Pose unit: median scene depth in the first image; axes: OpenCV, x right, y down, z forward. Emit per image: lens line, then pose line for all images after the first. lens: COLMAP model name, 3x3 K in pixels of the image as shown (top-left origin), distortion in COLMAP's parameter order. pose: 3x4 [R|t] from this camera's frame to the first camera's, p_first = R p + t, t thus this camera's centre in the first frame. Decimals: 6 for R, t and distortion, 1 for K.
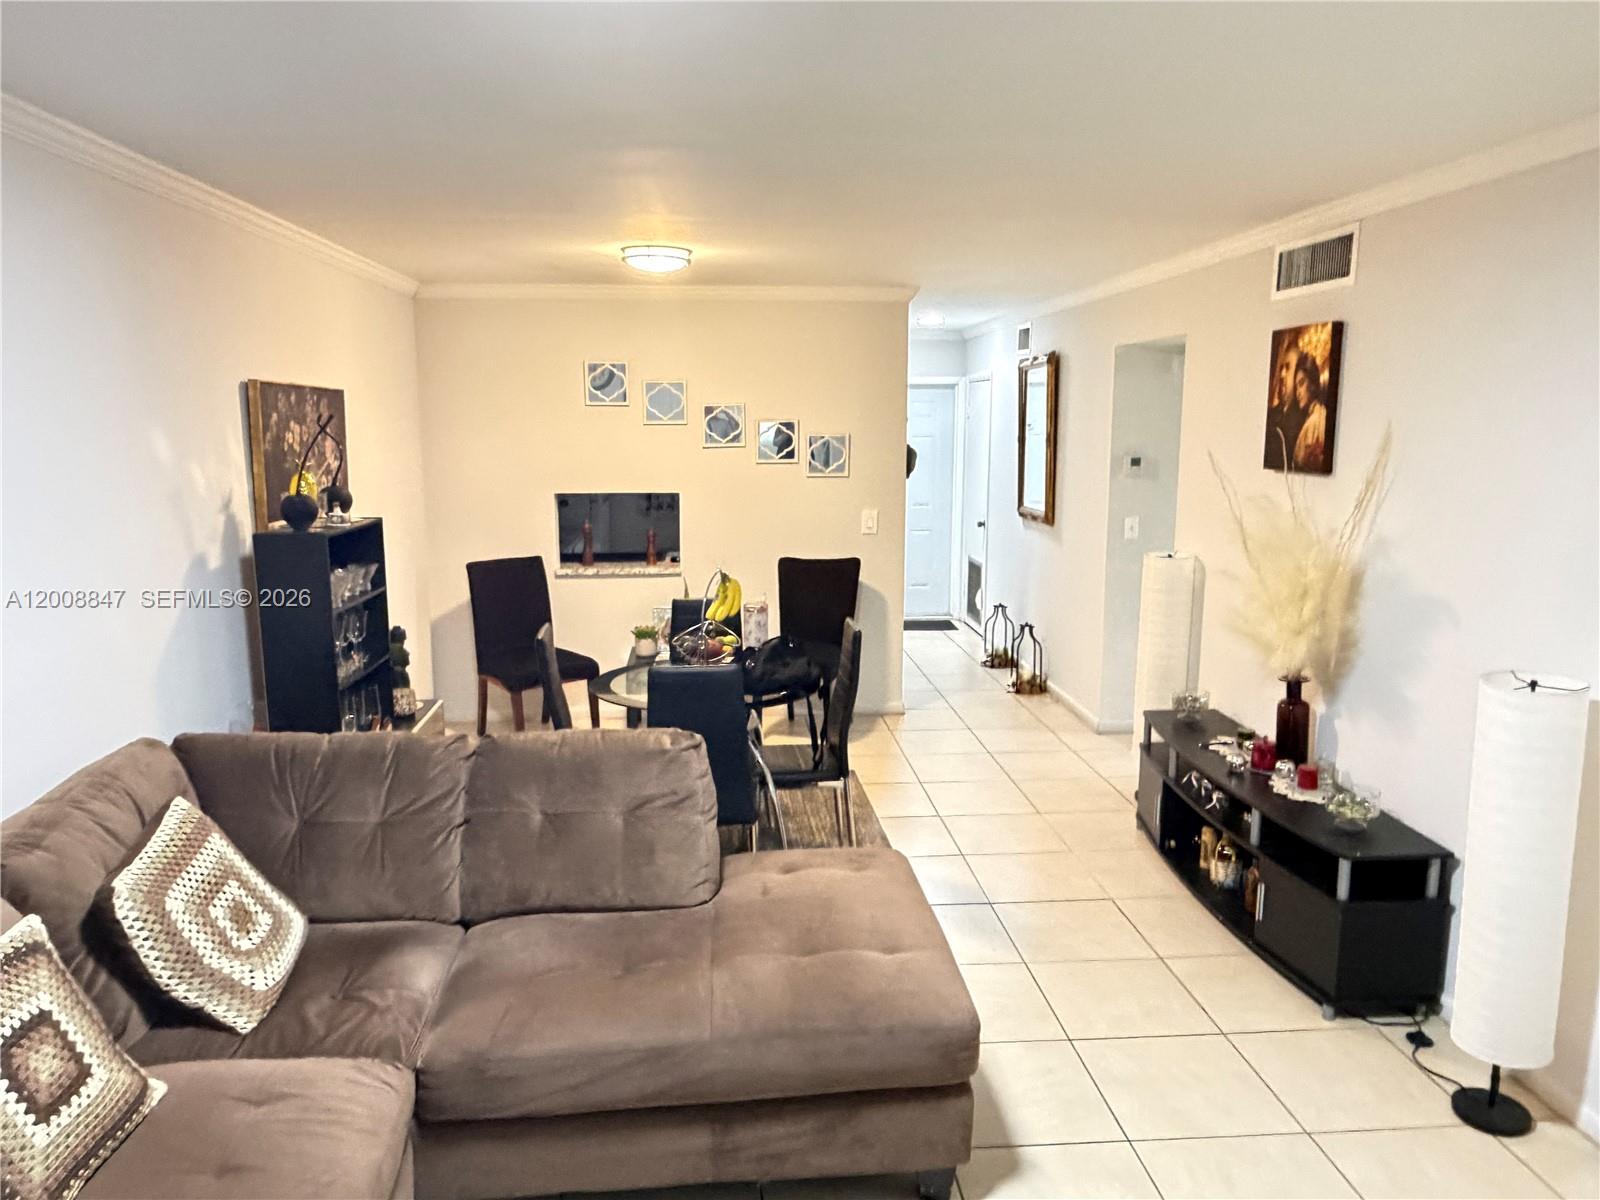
lens RADIAL K [[1126.1, 0, 802.5], [0, 1126.1, 615.9], [0, 0, 1]] dist [-0.000790, 0.007397]
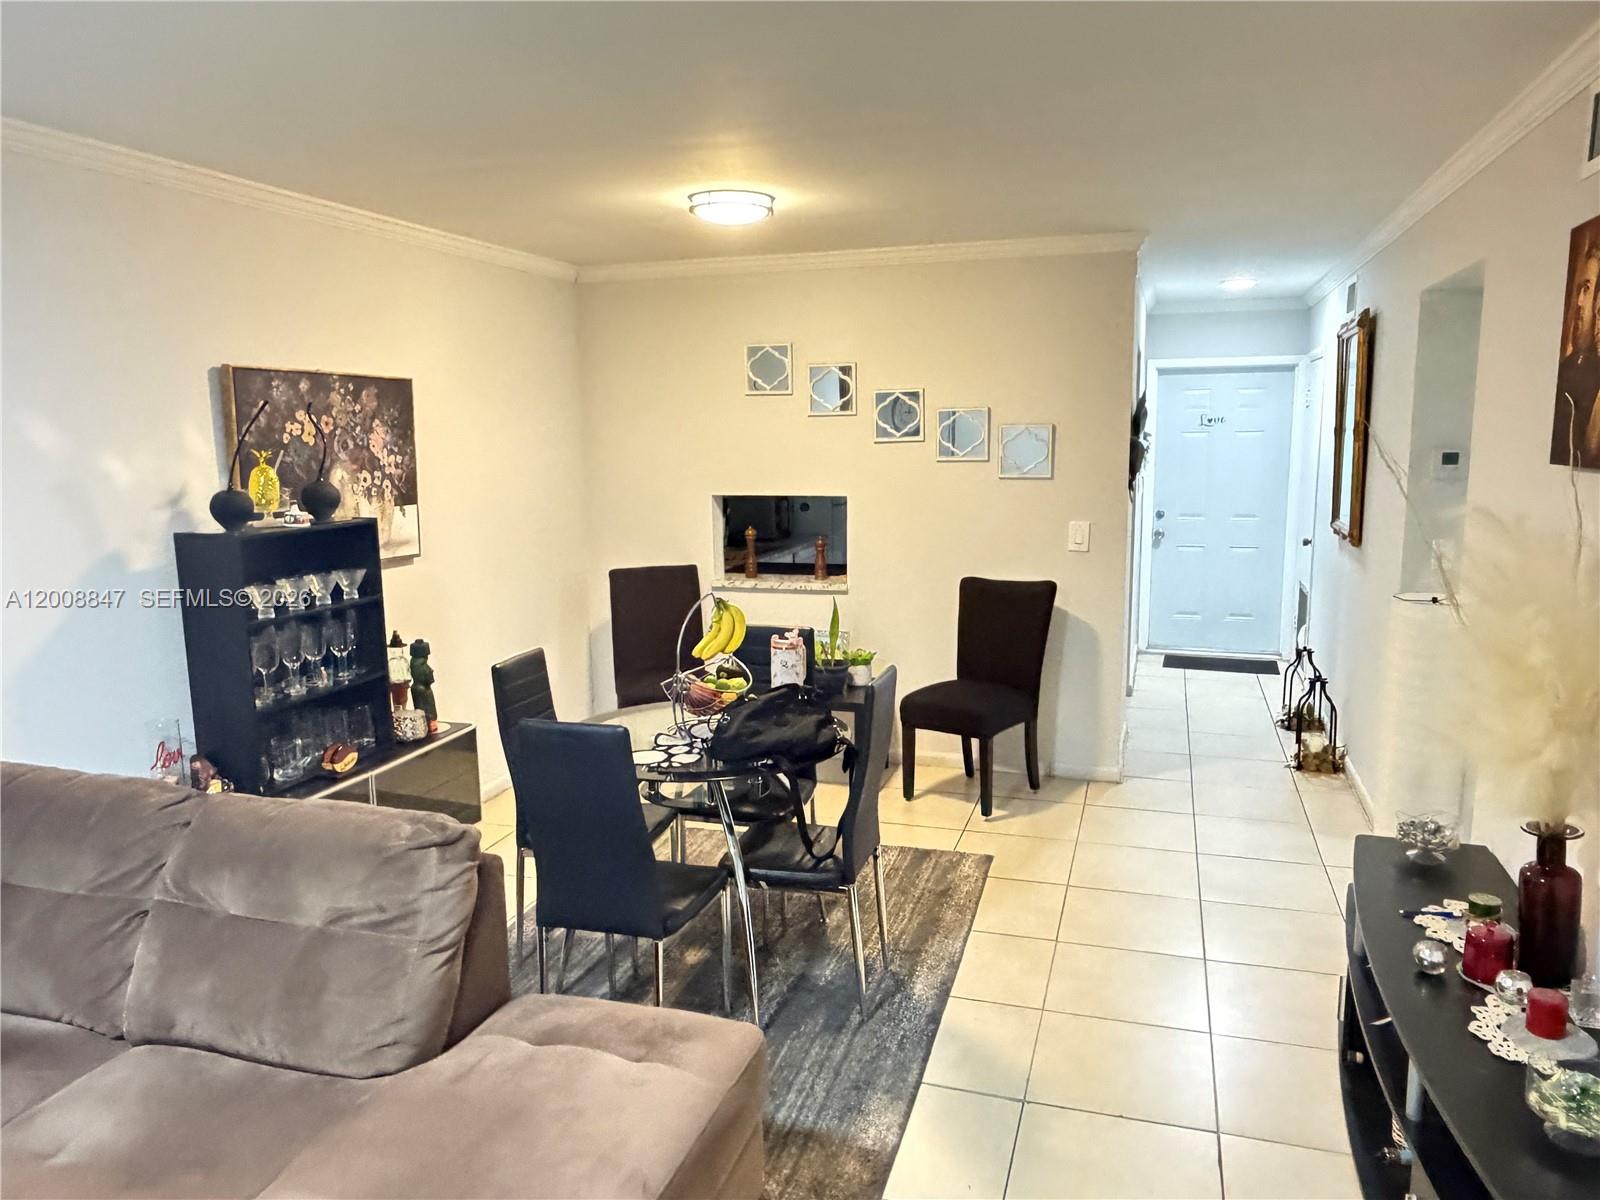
lens RADIAL K [[1126.1, 0, 802.5], [0, 1126.1, 615.9], [0, 0, 1]] dist [-0.000790, 0.007397]
pose [[0.924622, 0.052103, -0.377306, 0.188951], [-0.054014, 0.998525, 0.005523, -0.022638], [0.377038, 0.015273, 0.926072, 0.208246]]
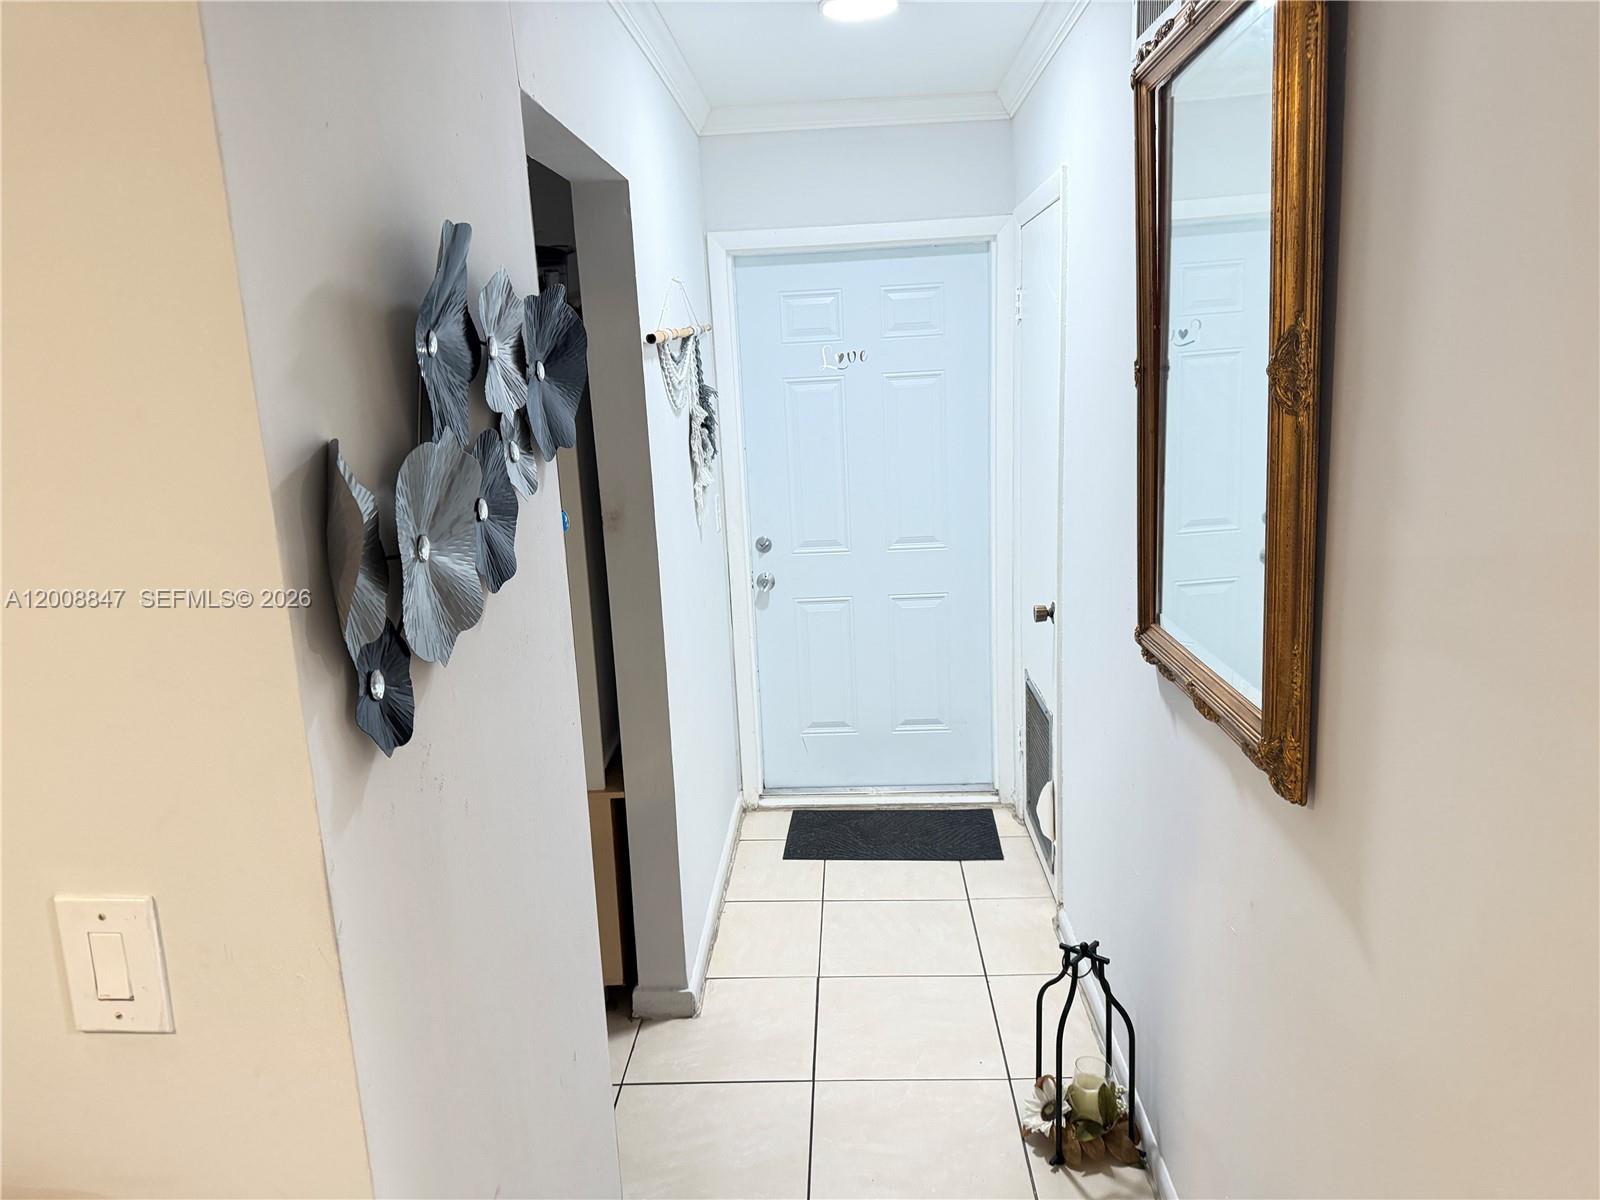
lens RADIAL K [[1117.6, 0, 797.4], [0, 1117.6, 631.6], [0, 0, 1]] dist [0.031359, -0.000437]
pose [[0.991162, -0.015797, -0.131715, 0.181130], [0.023782, 0.997959, 0.059272, -0.142692], [0.130510, -0.061880, 0.989514, 0.908688]]
